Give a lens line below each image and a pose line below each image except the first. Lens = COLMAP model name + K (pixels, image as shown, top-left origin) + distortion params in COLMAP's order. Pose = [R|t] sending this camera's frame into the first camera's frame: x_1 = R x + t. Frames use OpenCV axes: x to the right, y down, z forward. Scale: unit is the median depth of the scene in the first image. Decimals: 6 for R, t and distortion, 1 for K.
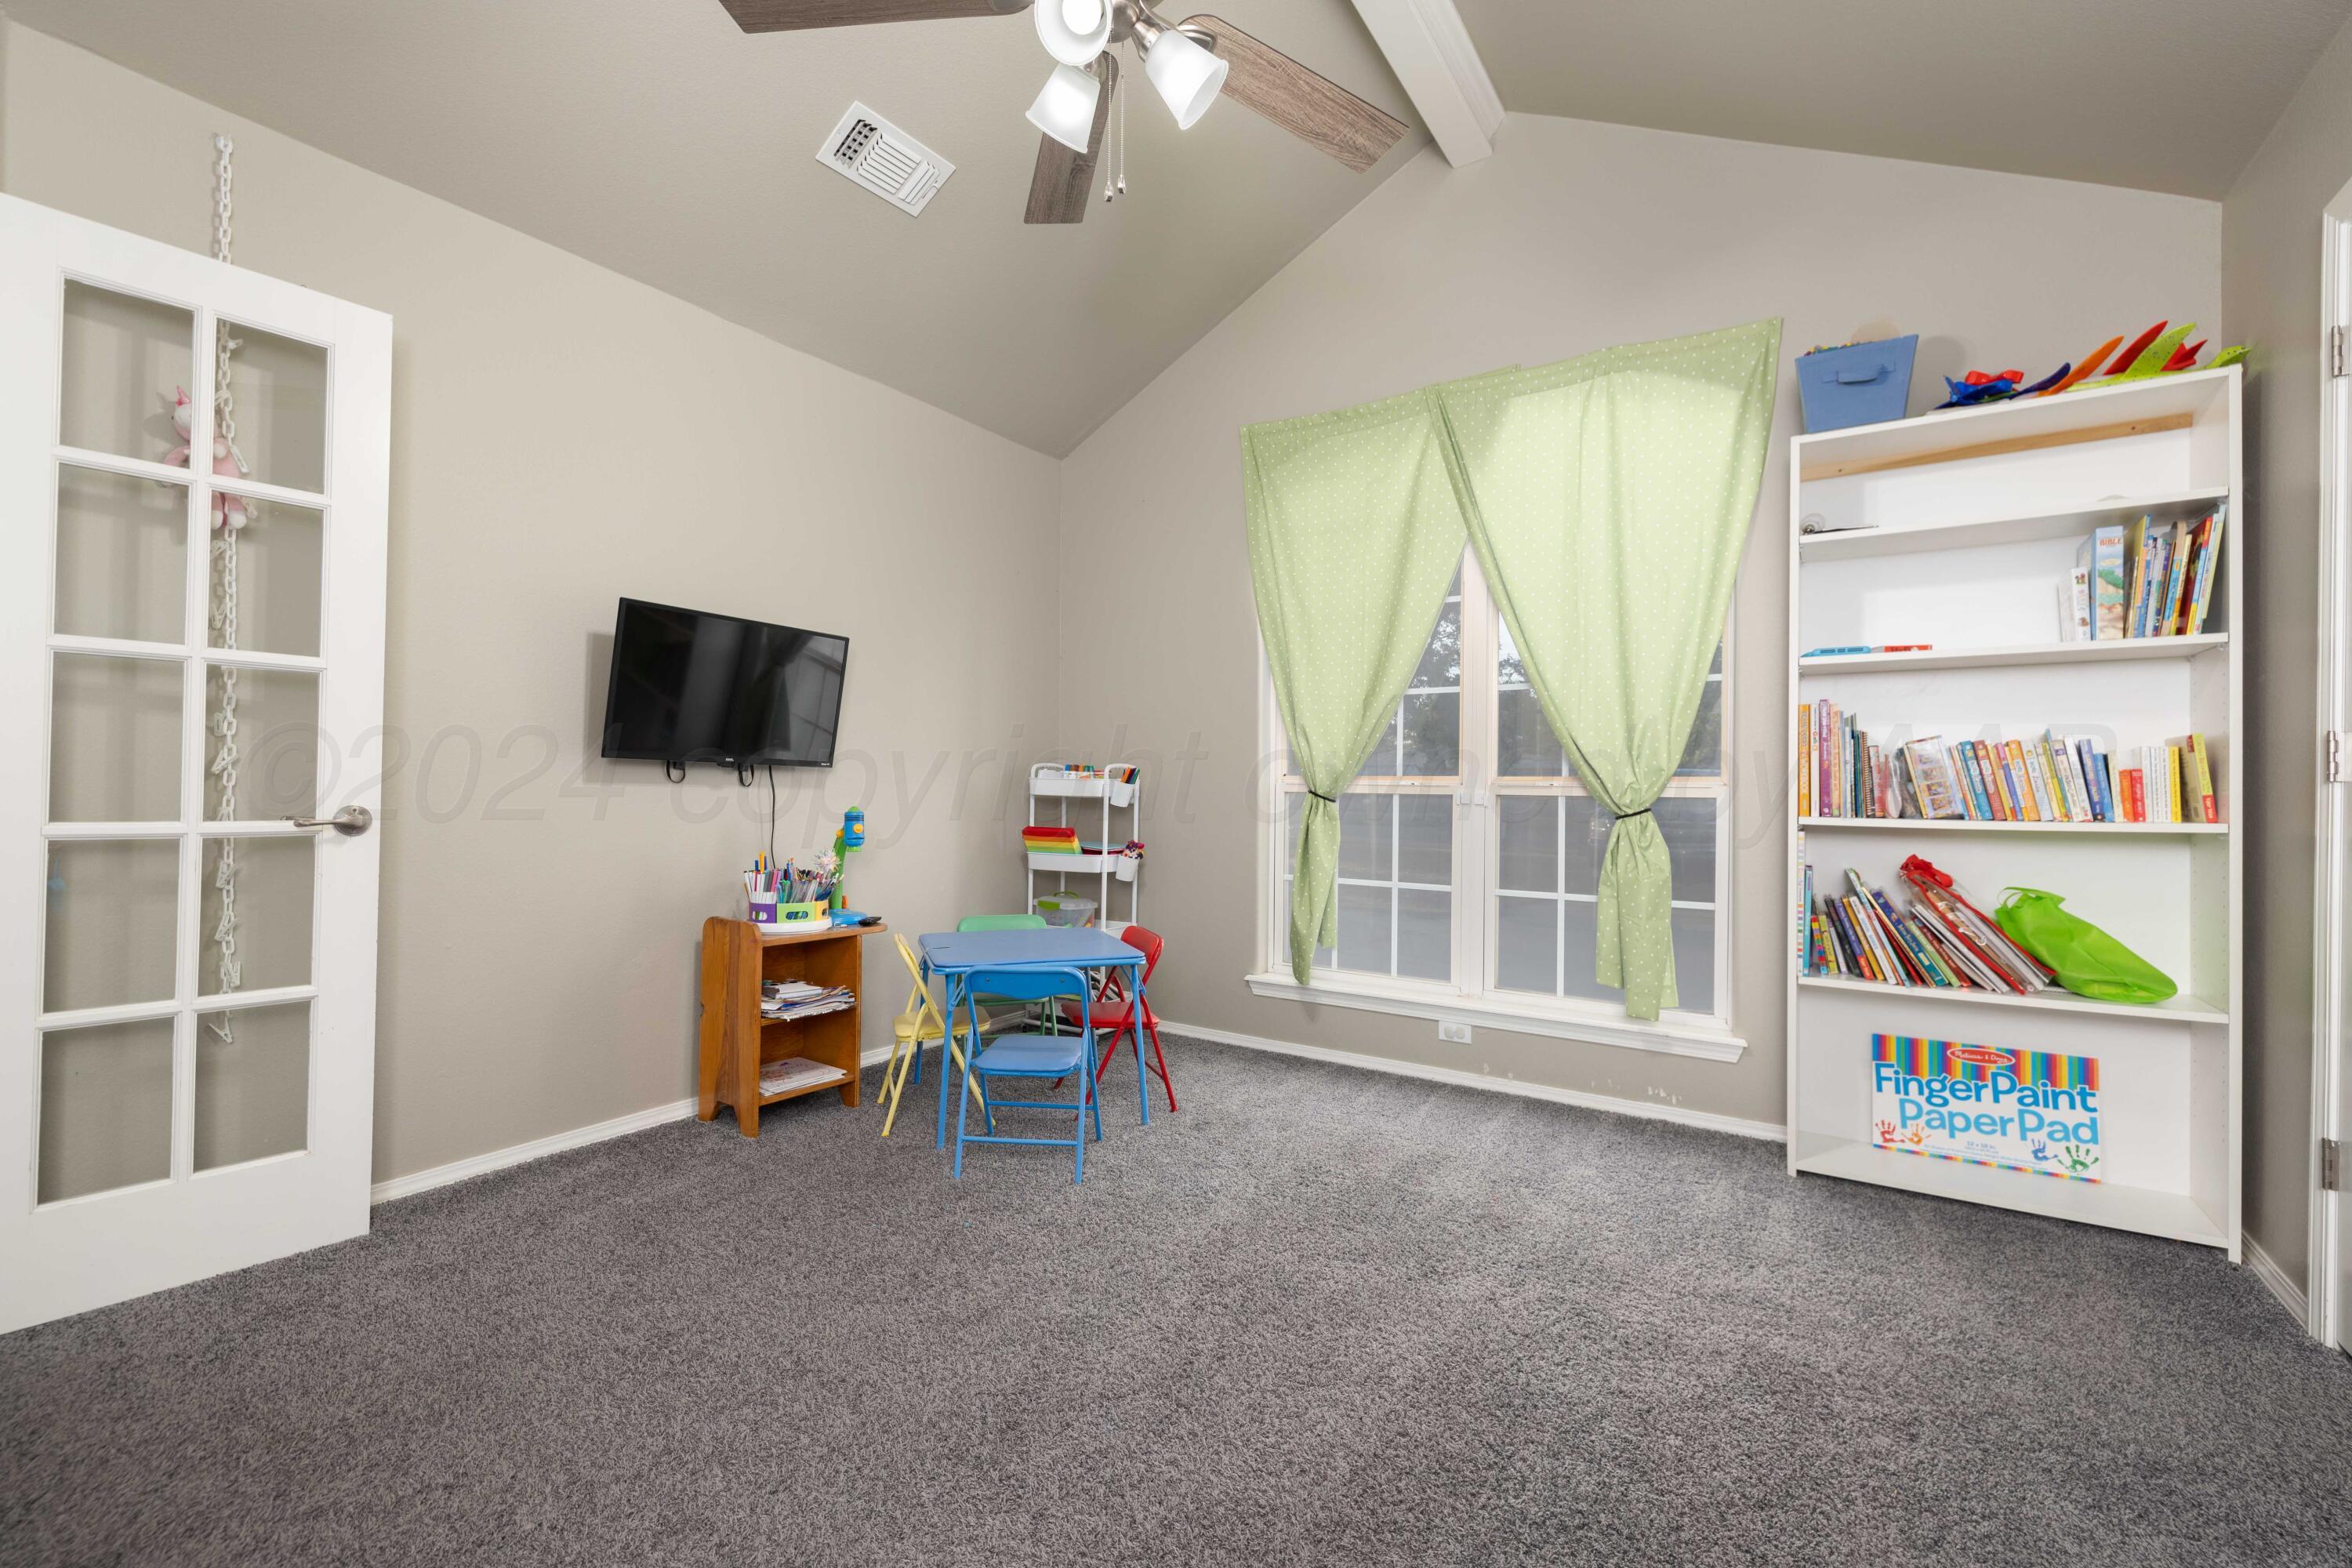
lens RADIAL K [[1013.3, 0, 1169.7], [0, 1013.3, 783.8], [0, 0, 1]] dist [0.004803, 0.000004]
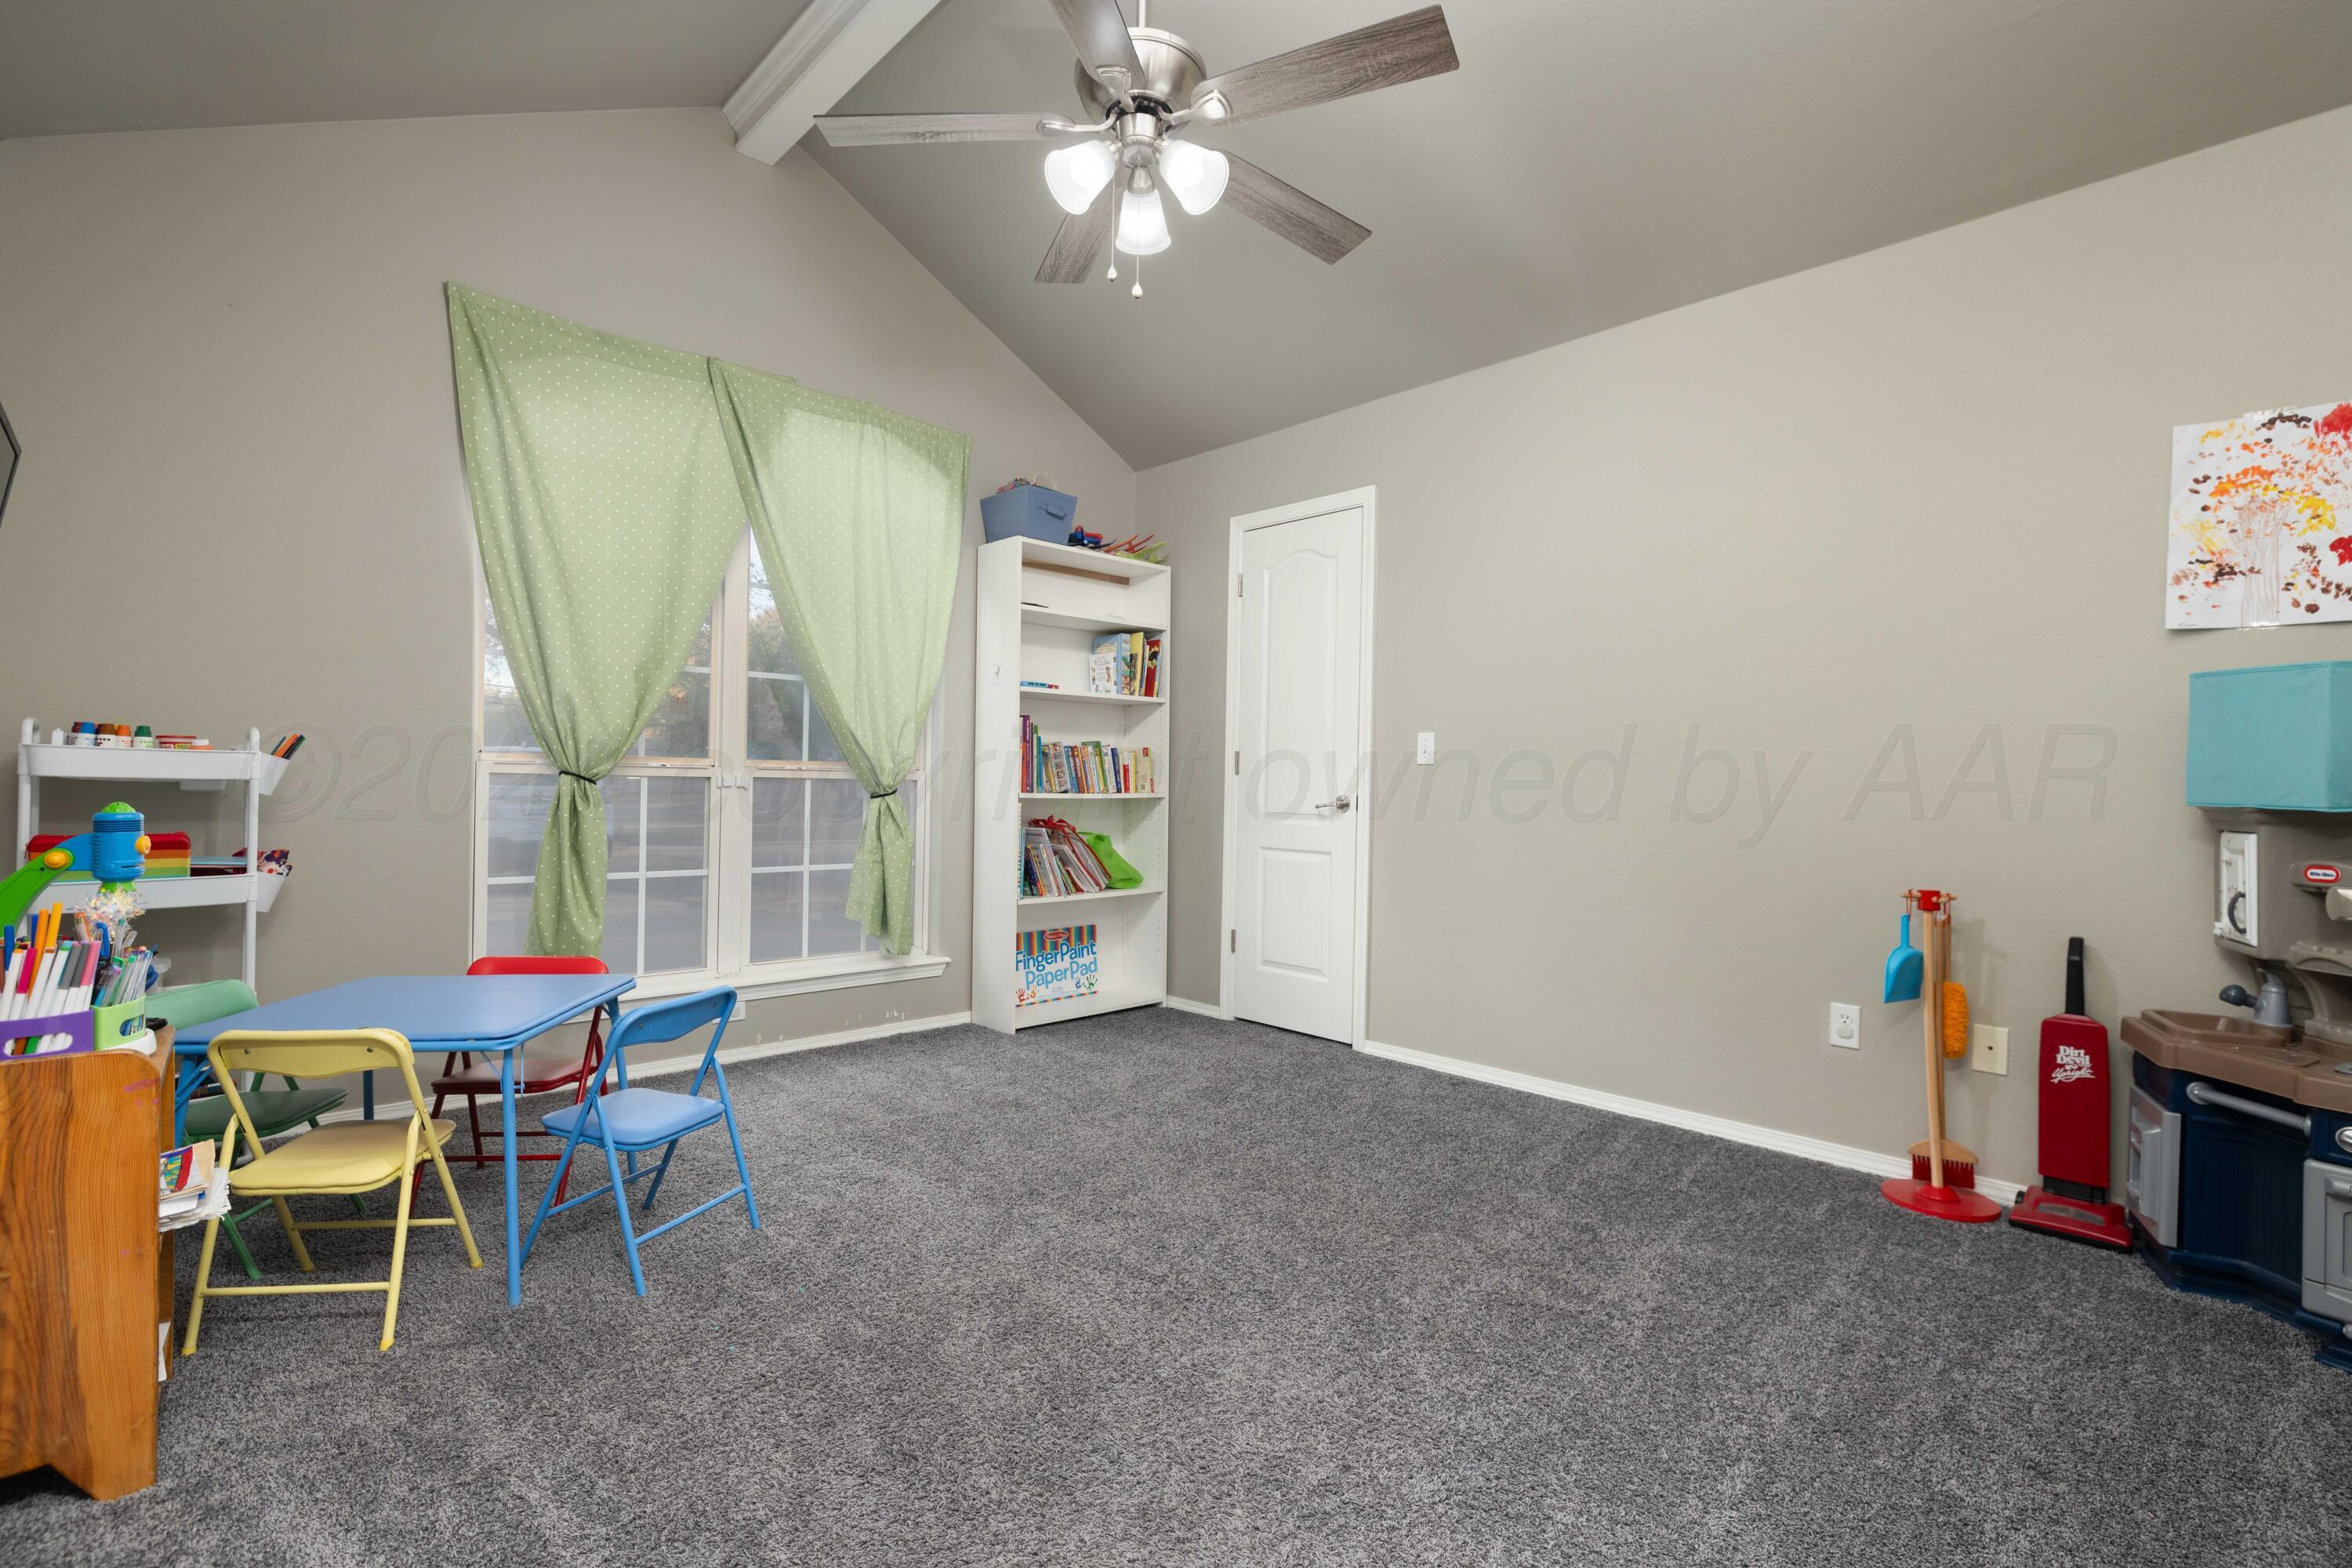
lens RADIAL K [[1076.6, 0, 1178.3], [0, 1076.6, 784.3], [0, 0, 1]] dist [-0.002226, -0.000078]
pose [[0.197936, -0.007045, 0.980190, -0.808816], [-0.016617, 0.999806, 0.010542, -0.000995], [-0.980074, -0.018375, 0.197780, 0.419879]]
